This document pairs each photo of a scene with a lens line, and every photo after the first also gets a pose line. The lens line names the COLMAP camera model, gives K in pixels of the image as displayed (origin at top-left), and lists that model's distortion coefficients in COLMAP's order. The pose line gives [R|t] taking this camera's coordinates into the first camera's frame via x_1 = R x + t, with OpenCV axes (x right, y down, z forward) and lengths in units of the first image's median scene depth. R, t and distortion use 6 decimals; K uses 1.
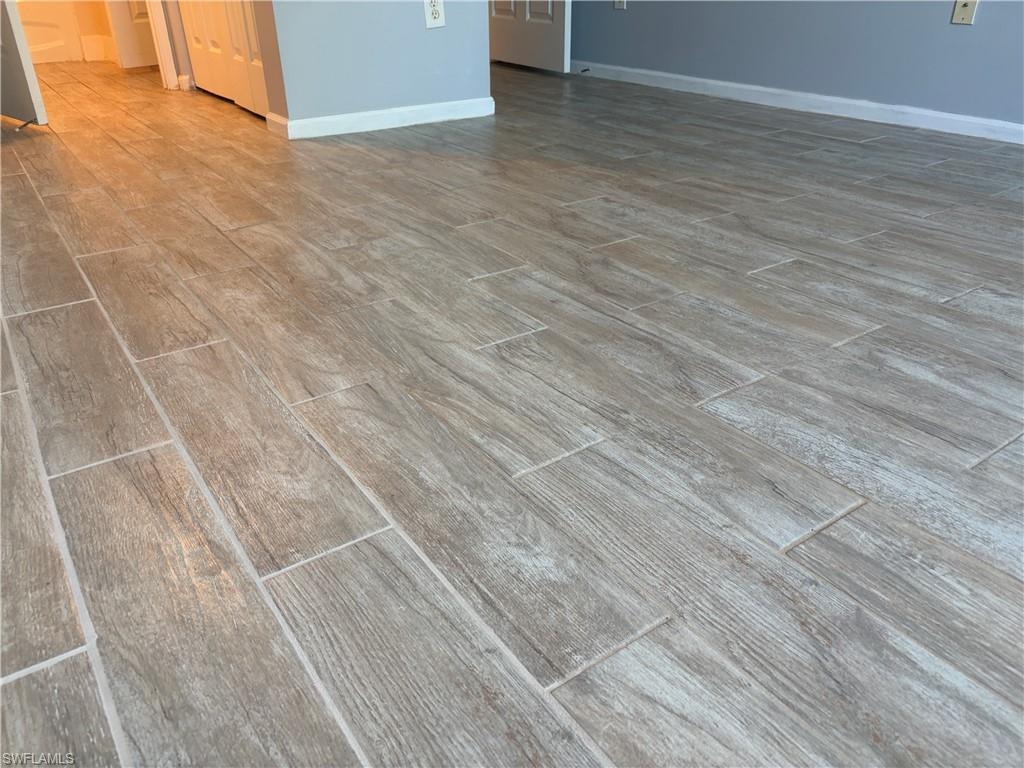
lens RADIAL K [[768.7, 0, 511.8], [0, 768.7, 381.4], [0, 0, 1]] dist [0.058974, -0.068485]
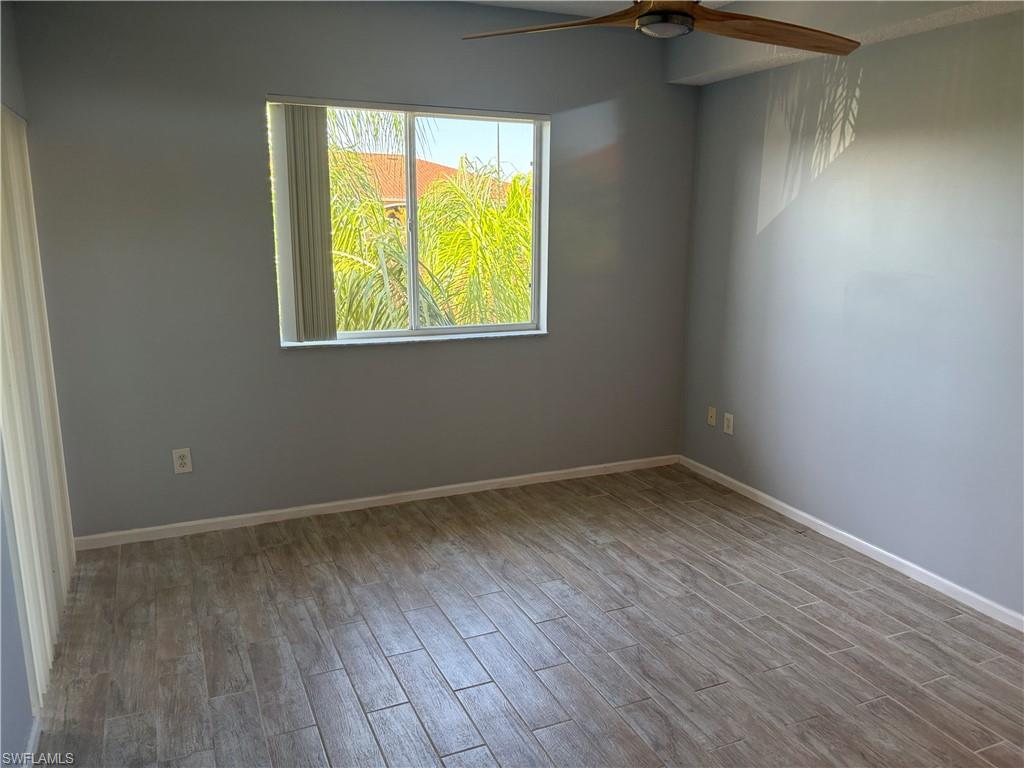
lens RADIAL K [[768.7, 0, 511.8], [0, 768.7, 381.4], [0, 0, 1]] dist [0.058974, -0.068485]
pose [[-0.983507, -0.039033, 0.176608, 0.221467], [0.085374, 0.760629, 0.643548, -2.358572], [-0.159453, 0.648012, -0.744752, 2.374301]]
